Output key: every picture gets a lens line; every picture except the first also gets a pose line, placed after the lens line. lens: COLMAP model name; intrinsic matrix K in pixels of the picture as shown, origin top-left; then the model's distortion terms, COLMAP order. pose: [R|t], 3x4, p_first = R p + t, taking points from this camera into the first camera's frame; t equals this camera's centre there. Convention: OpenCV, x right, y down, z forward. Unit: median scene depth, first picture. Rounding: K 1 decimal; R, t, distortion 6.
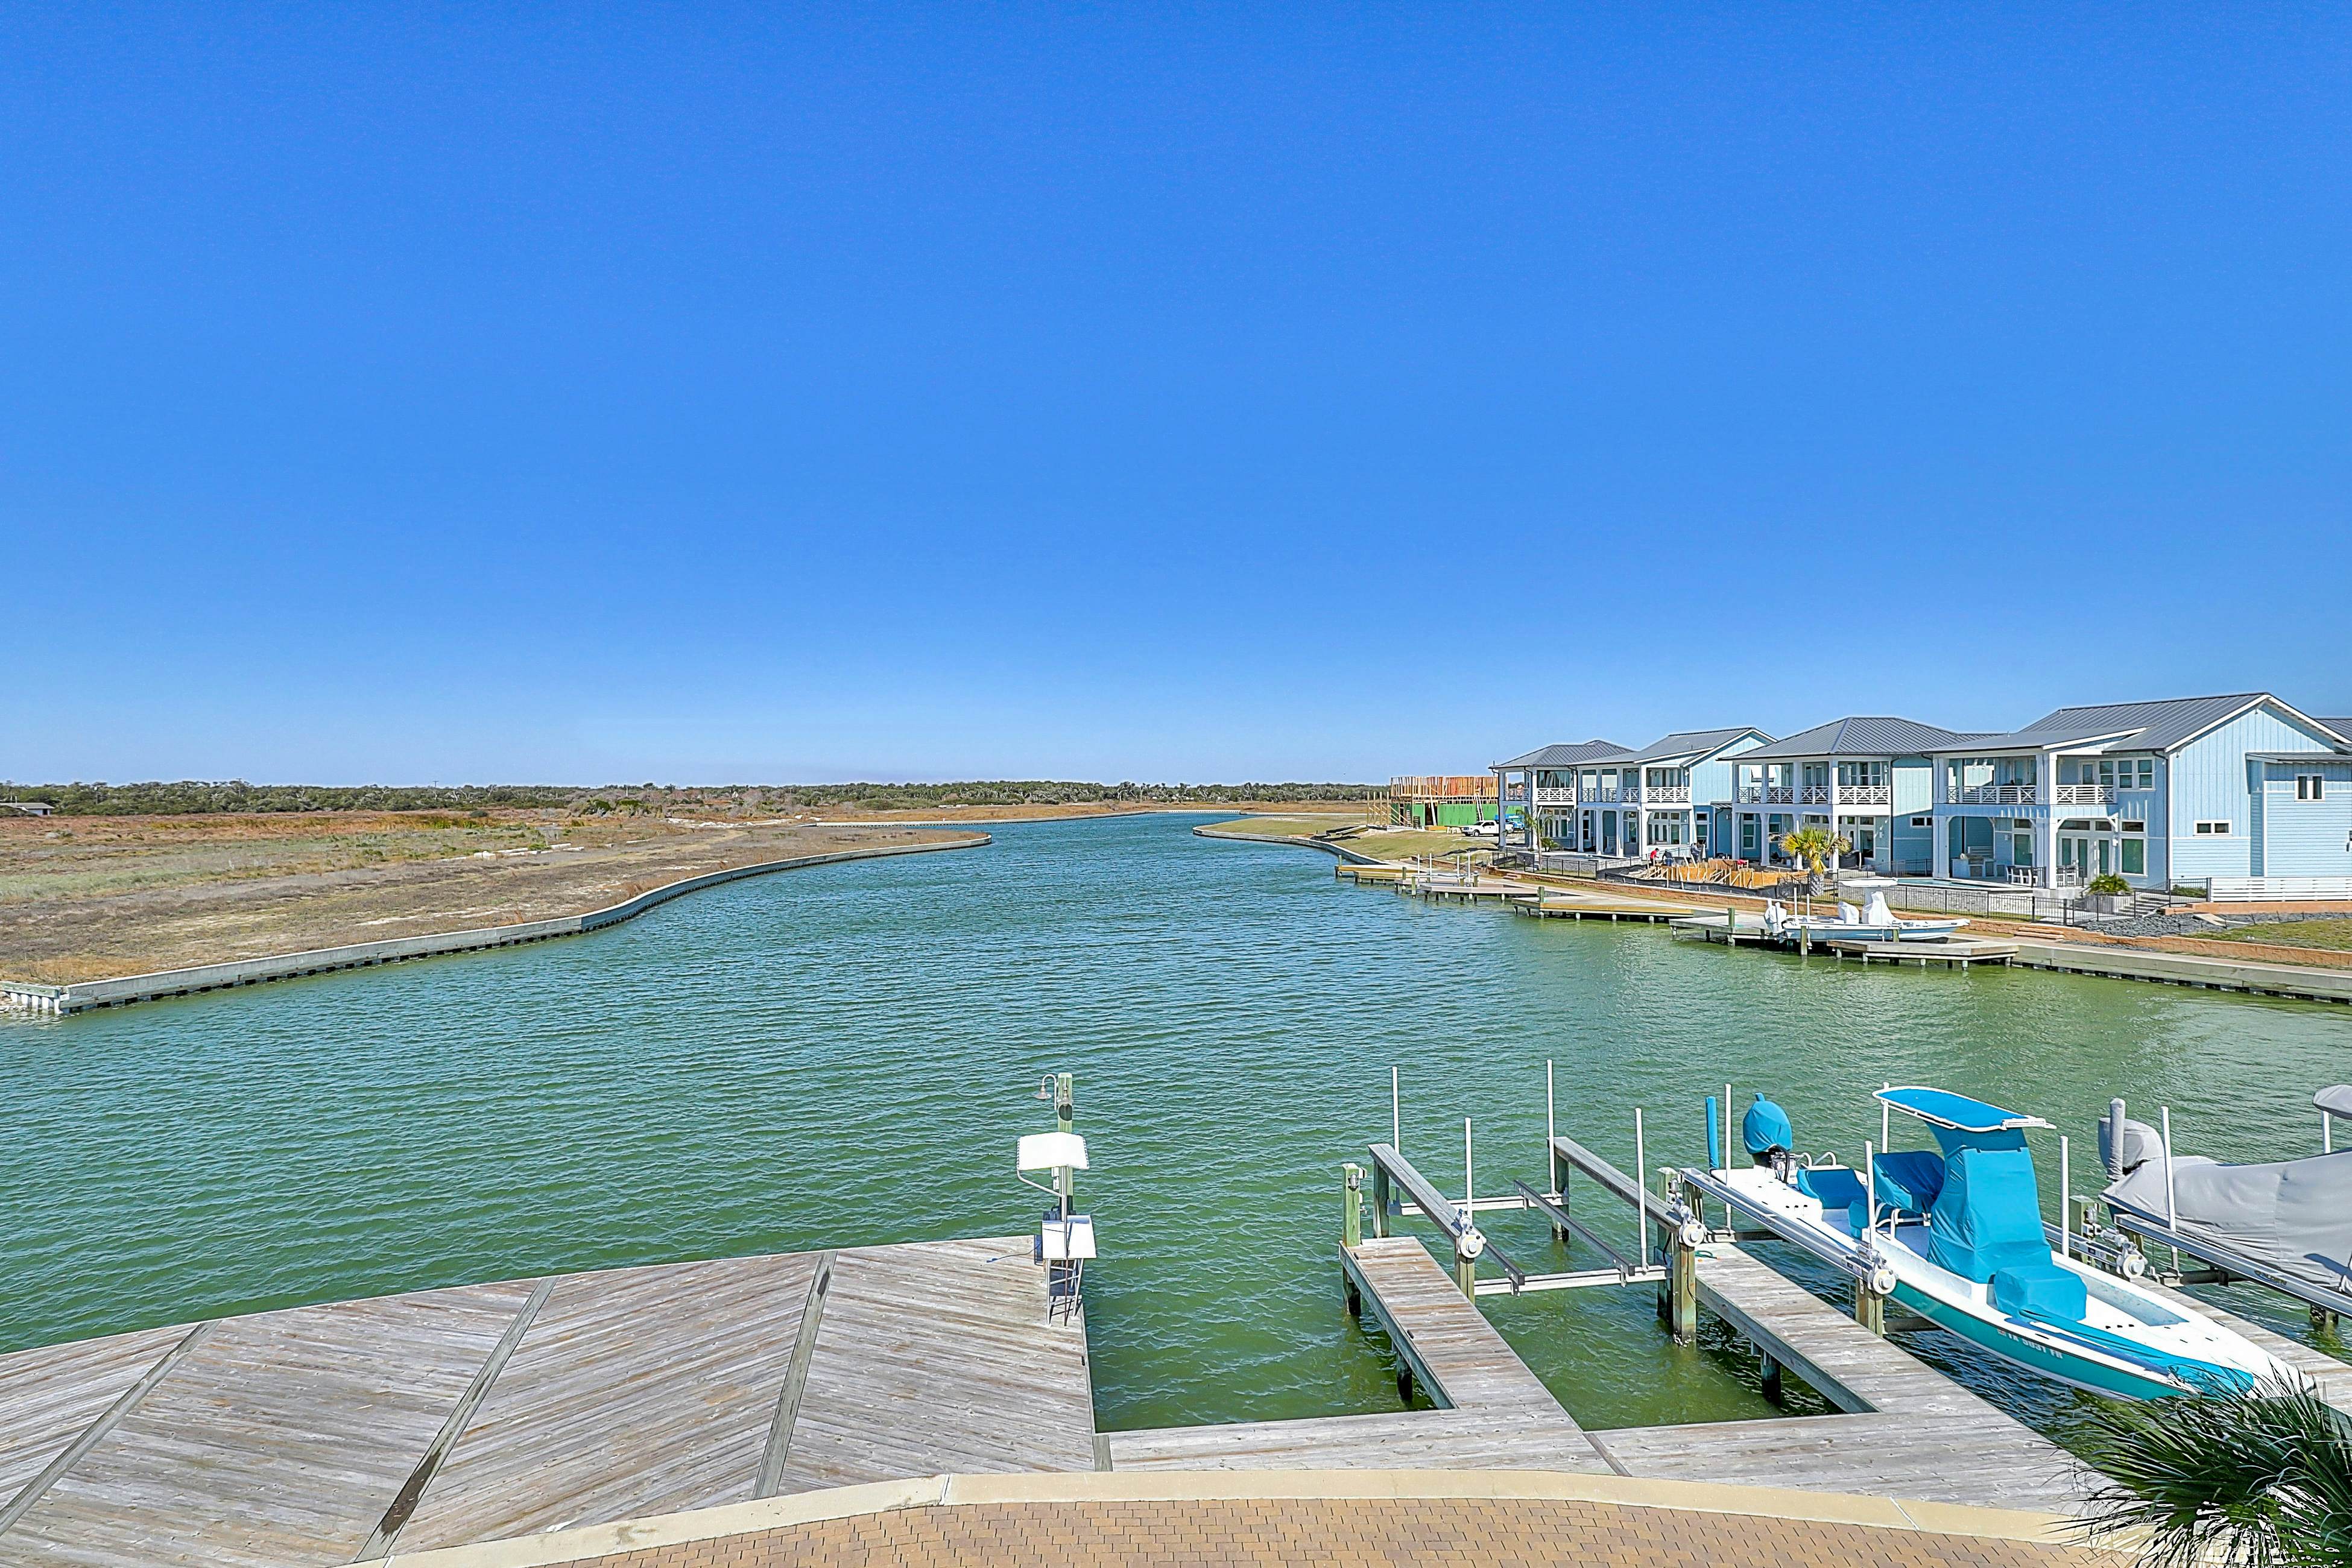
lens RADIAL K [[1067.9, 0, 1145.3], [0, 1067.9, 791.7], [0, 0, 1]] dist [0.001102, 0.000283]
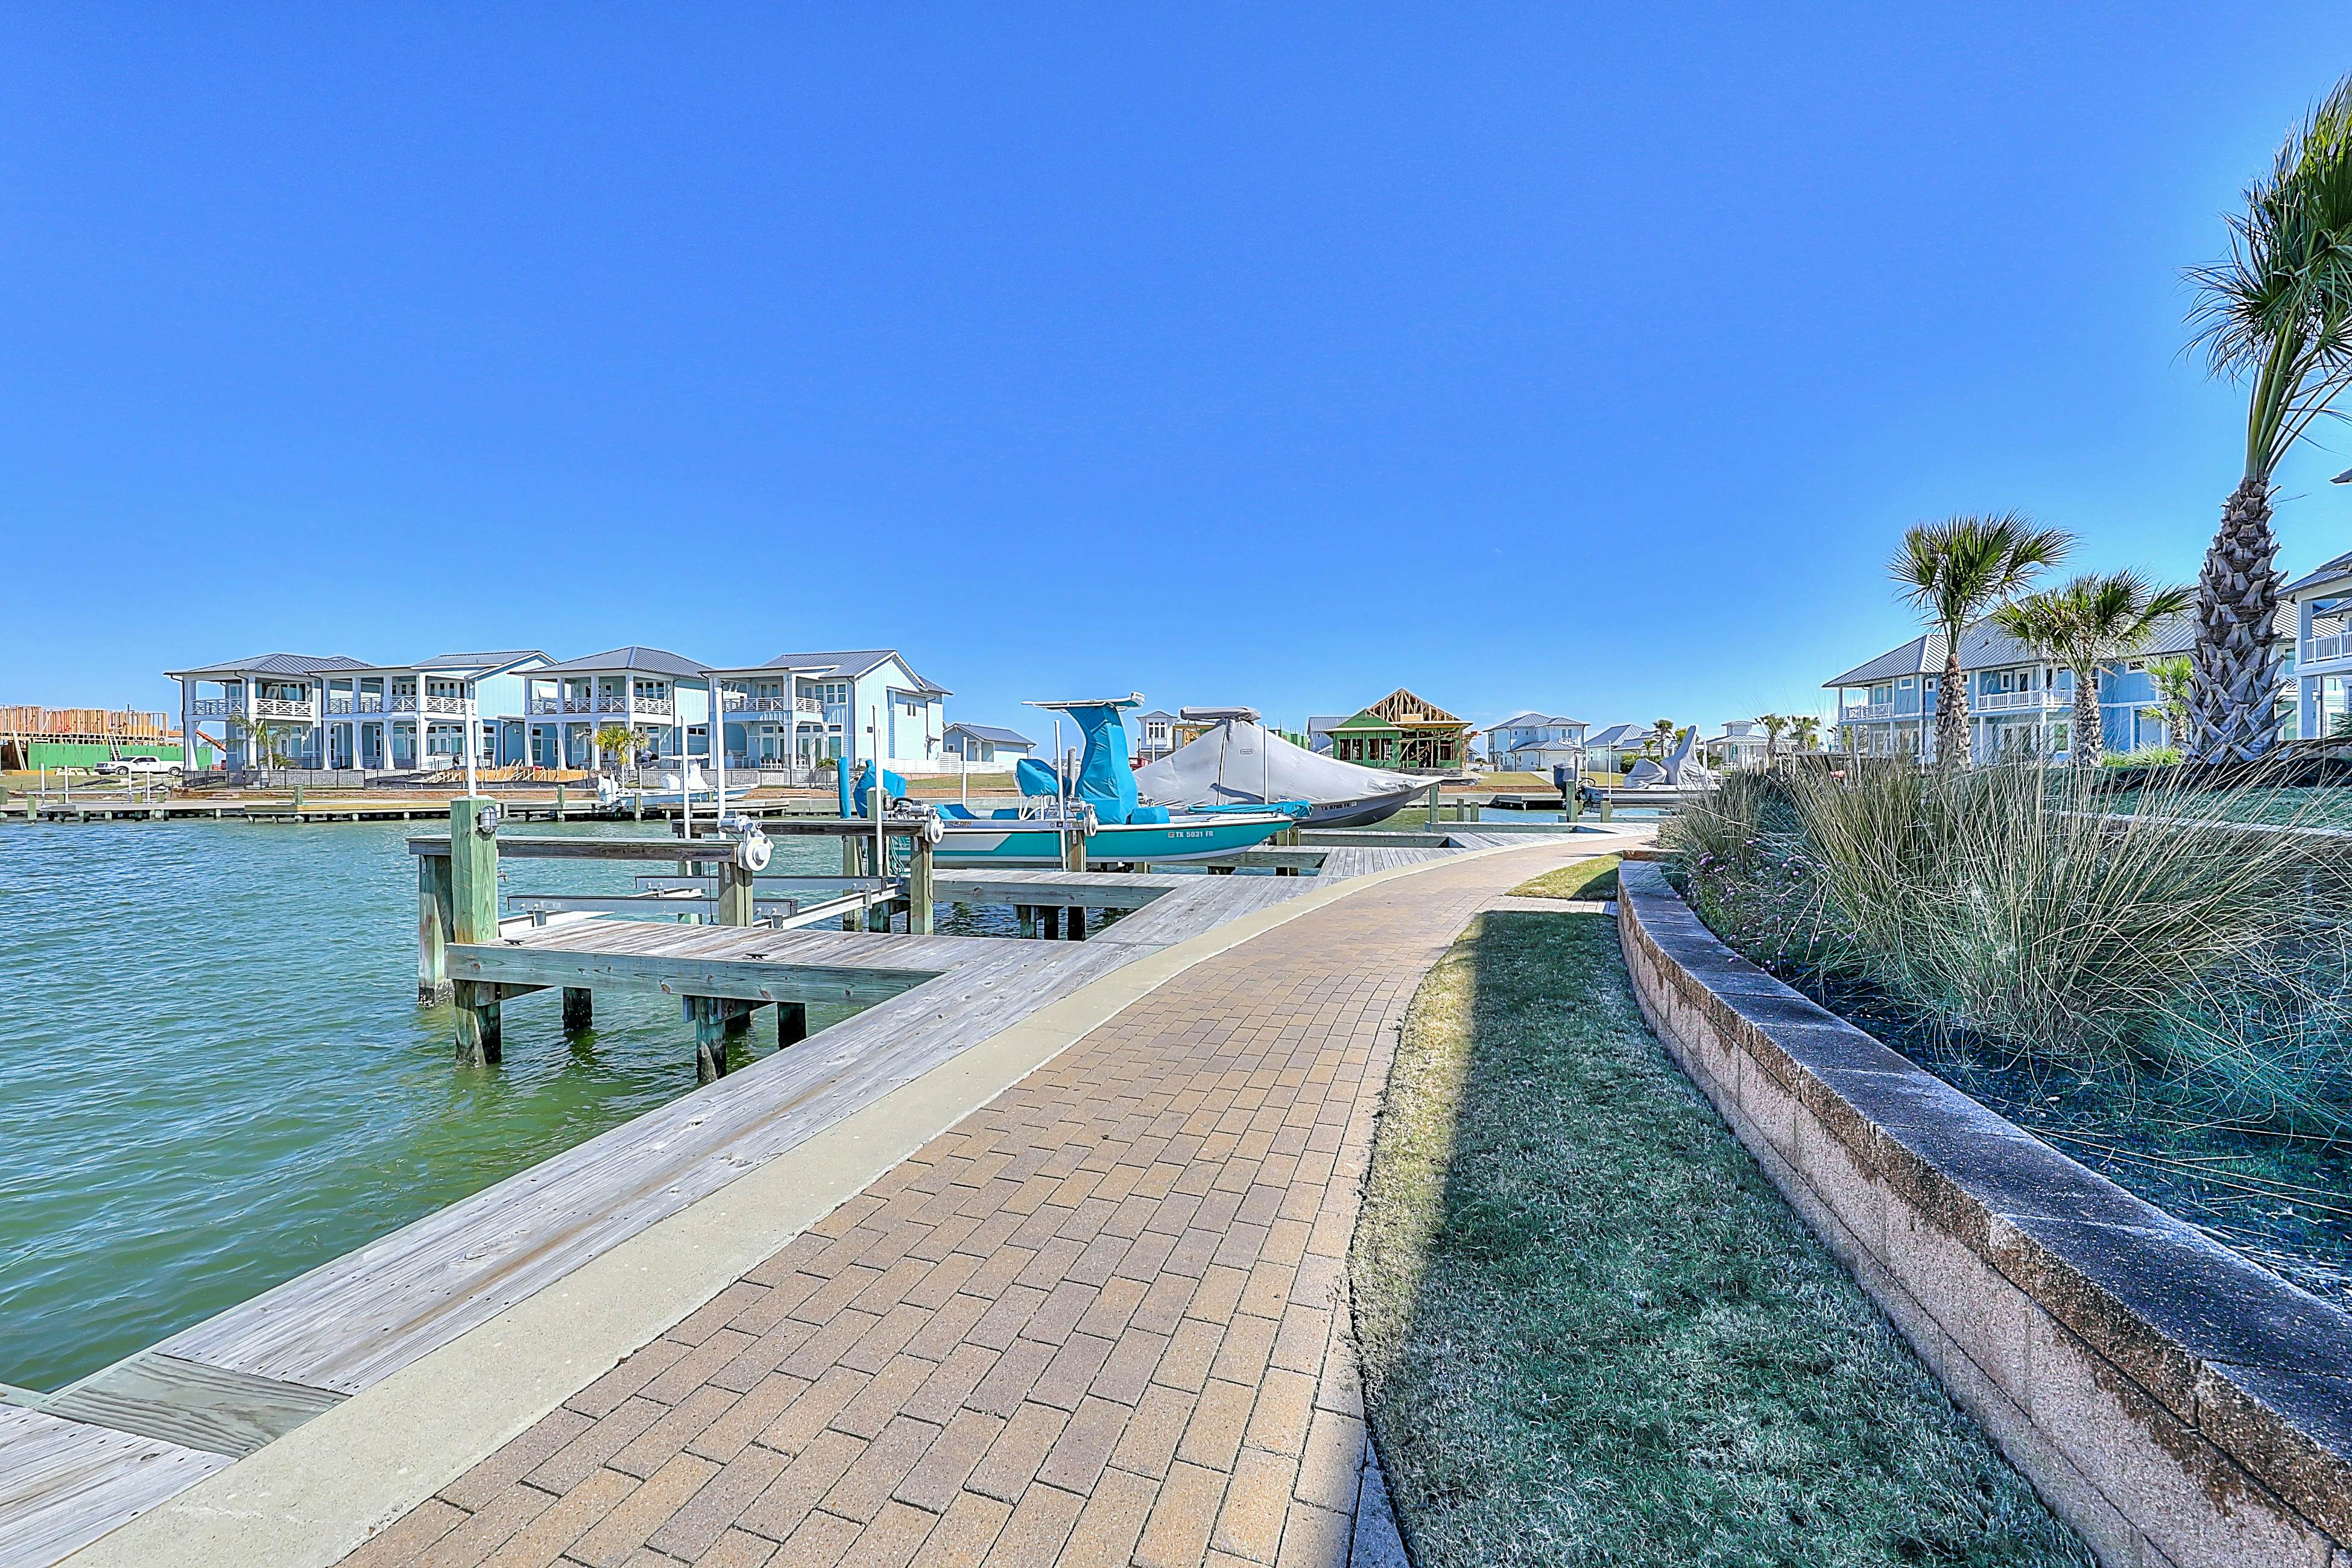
lens RADIAL K [[821.2, 0, 1176.0], [0, 821.2, 784.0], [0, 0, 1]] dist [-0.000799, -0.000212]
pose [[0.322514, -0.006039, 0.946545, -0.021600], [0.001174, 0.999981, 0.005980, 0.086478], [-0.946564, -0.000818, 0.322515, 0.134027]]
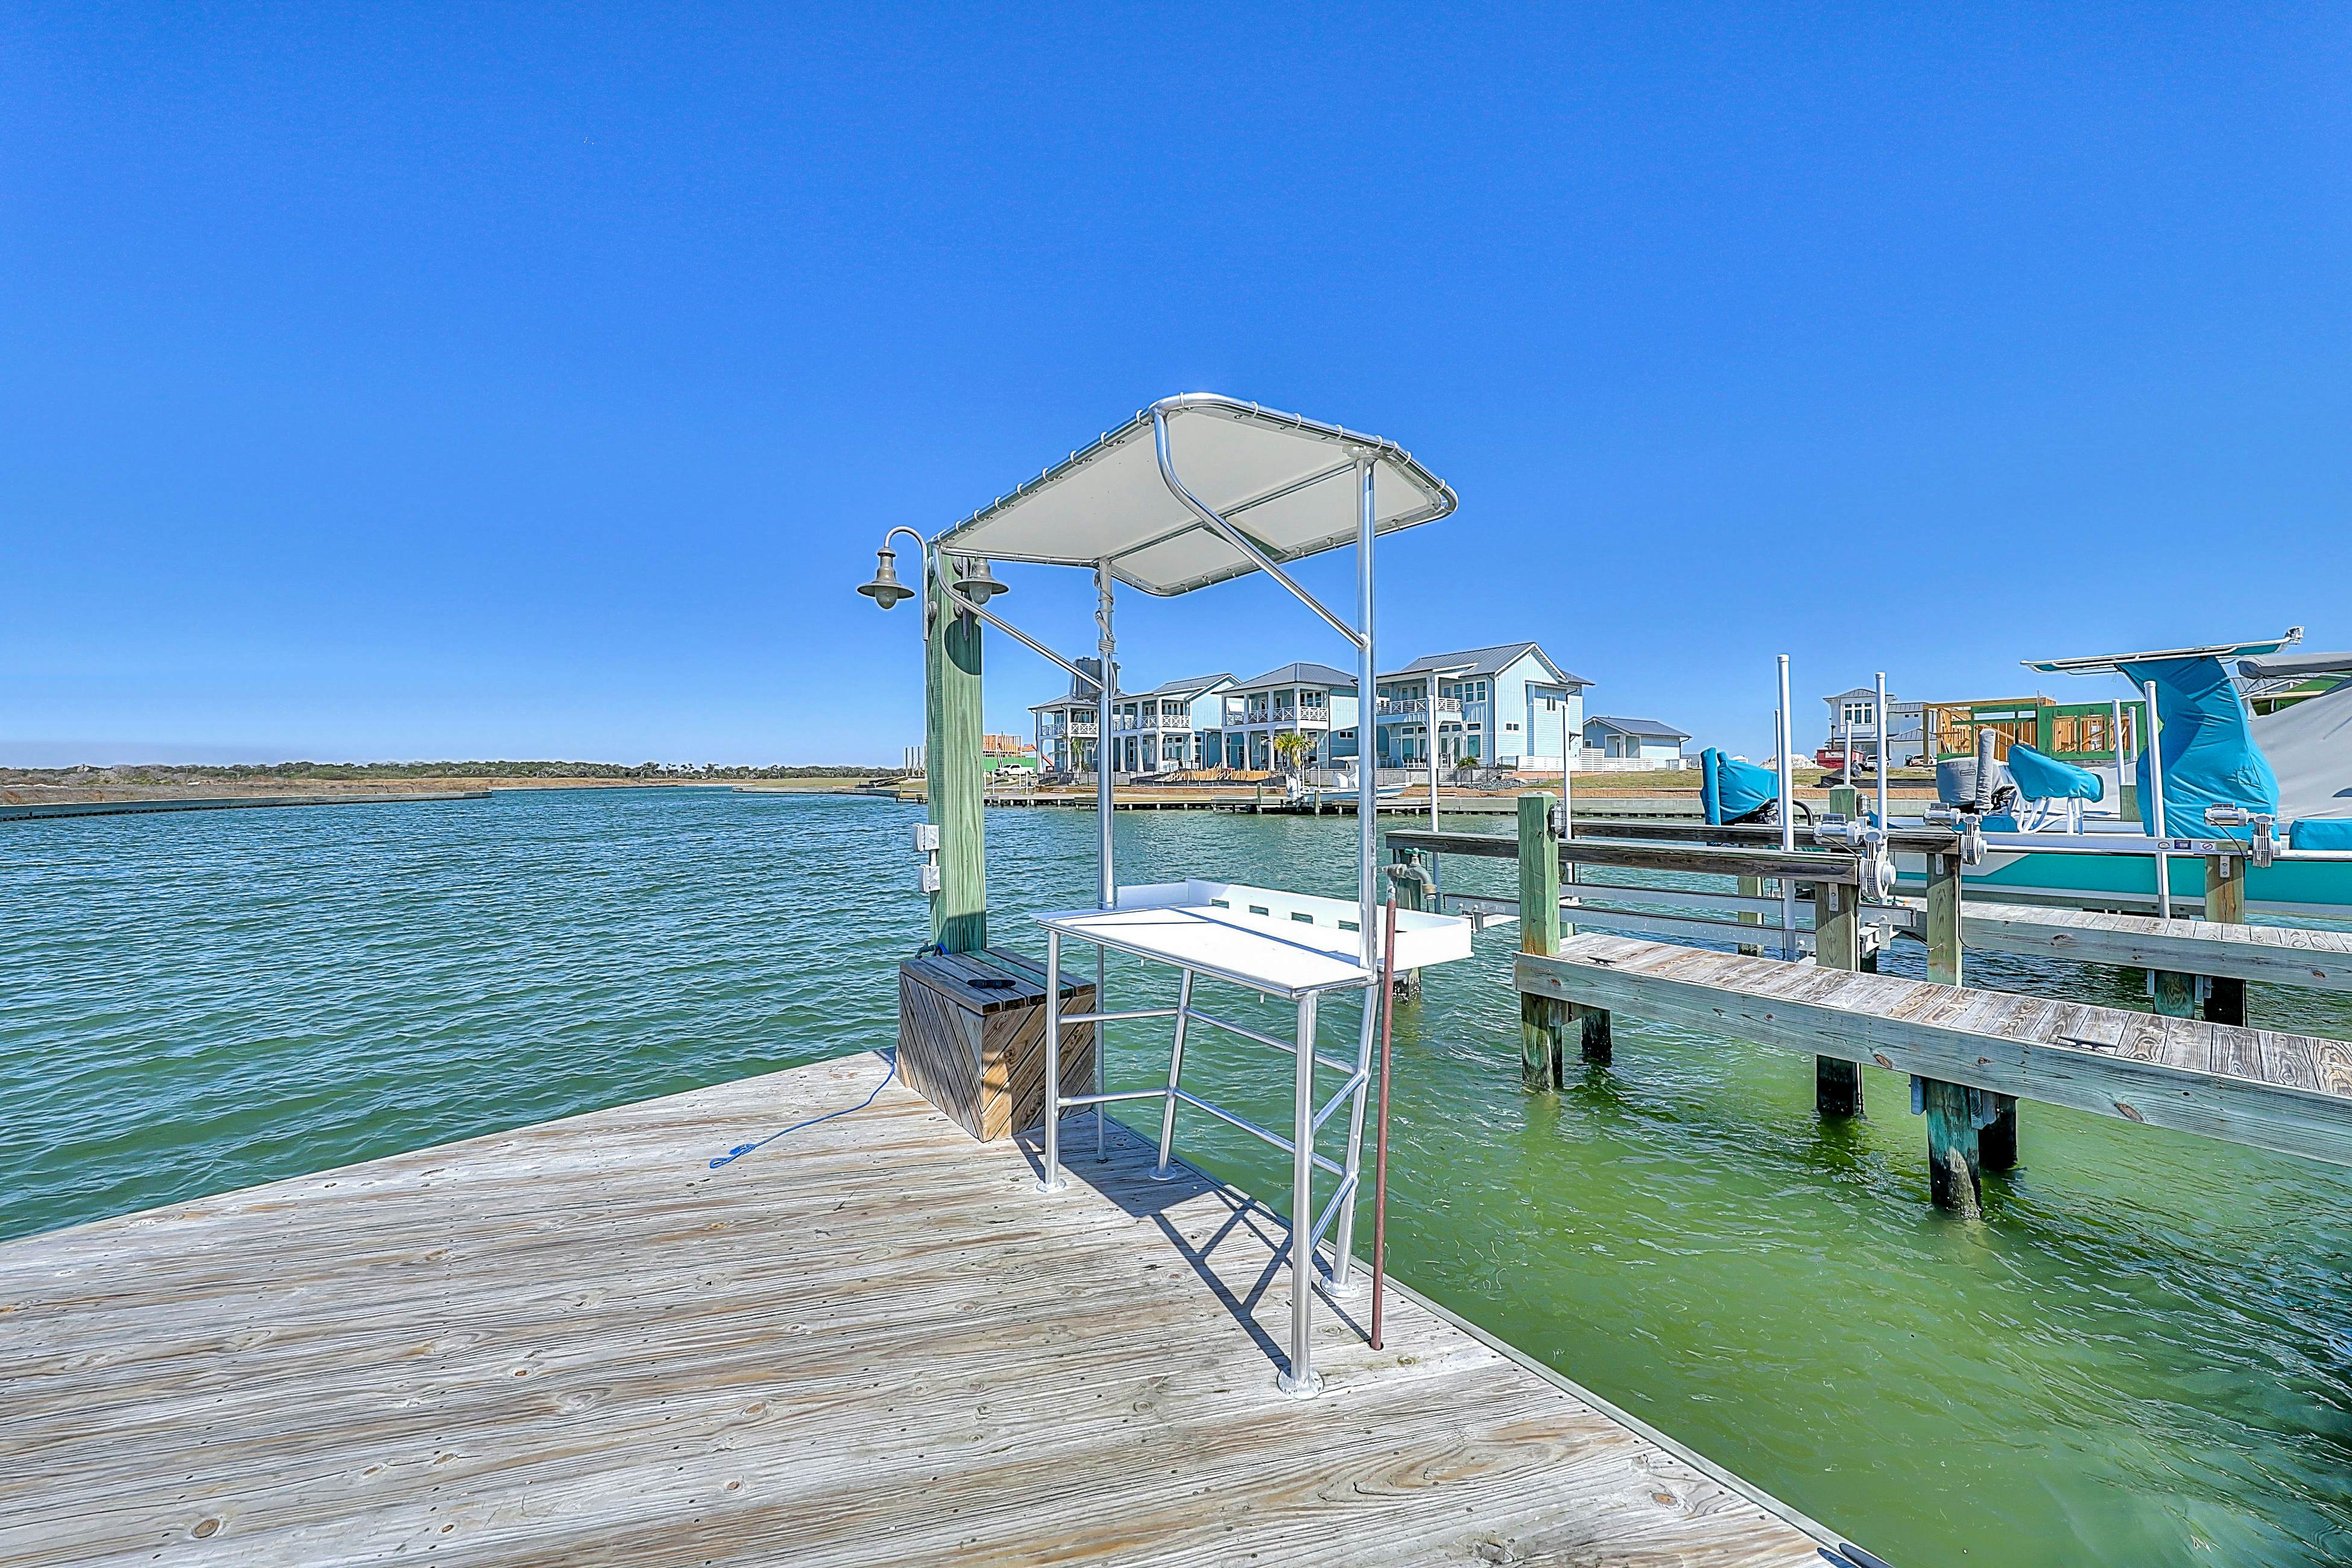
lens RADIAL K [[821.2, 0, 1176.0], [0, 821.2, 784.0], [0, 0, 1]] dist [-0.000799, -0.000212]
pose [[0.849448, -0.005146, 0.527648, -0.037177], [0.002752, 0.999982, 0.005323, 0.086989], [-0.527666, -0.003070, 0.849447, 0.194428]]
